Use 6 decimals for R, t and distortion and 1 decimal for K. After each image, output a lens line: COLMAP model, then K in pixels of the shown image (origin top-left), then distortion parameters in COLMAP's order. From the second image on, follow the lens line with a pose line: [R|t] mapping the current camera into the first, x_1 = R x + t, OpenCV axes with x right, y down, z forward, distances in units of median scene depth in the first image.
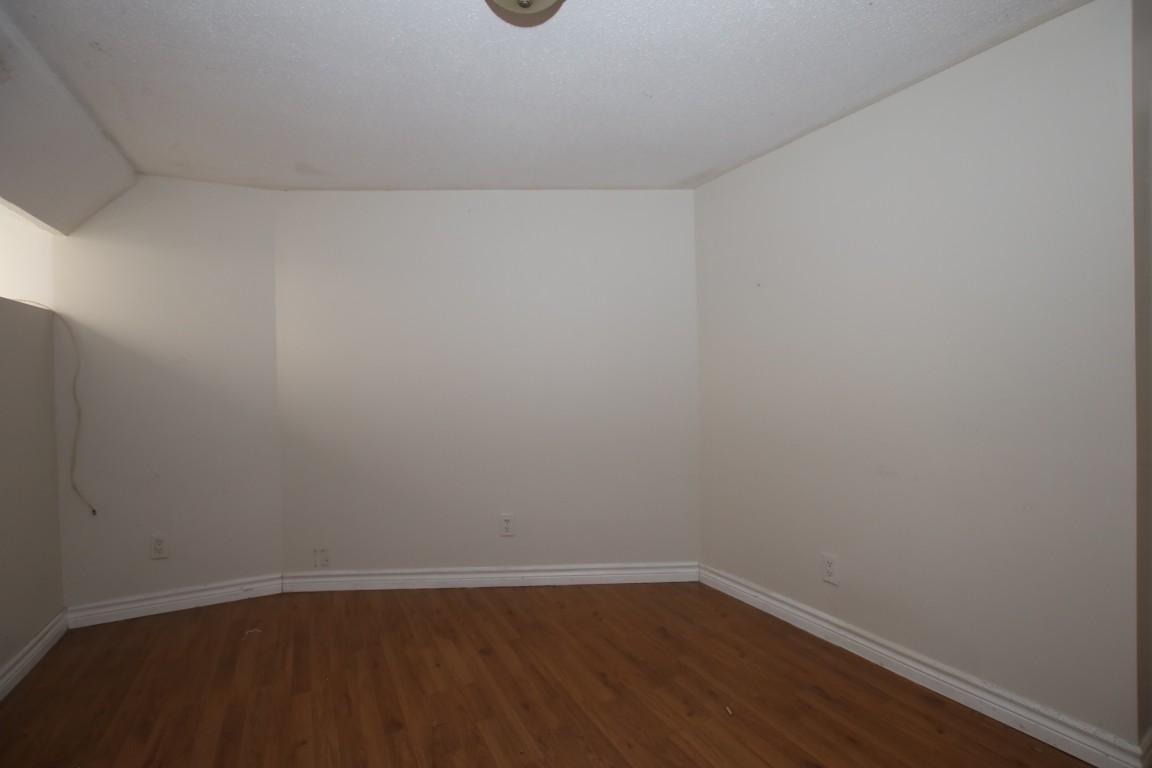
lens RADIAL K [[530.0, 0, 574.7], [0, 530.0, 383.4], [0, 0, 1]] dist [-0.024062, 0.000792]
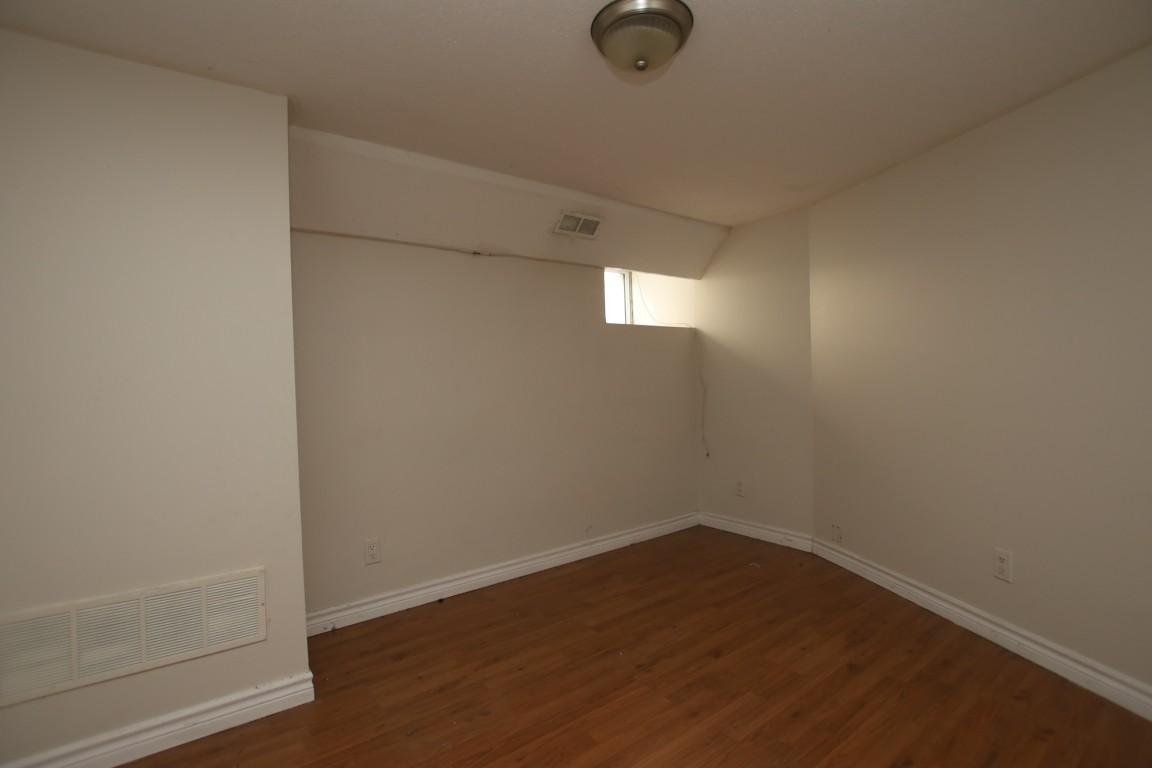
lens RADIAL K [[530.0, 0, 575.2], [0, 530.0, 379.8], [0, 0, 1]] dist [-0.024062, 0.000792]
pose [[0.188903, 0.025707, -0.981659, 0.493991], [0.002248, 0.999643, 0.026611, -0.017705], [0.981993, -0.007233, 0.188777, 0.274351]]
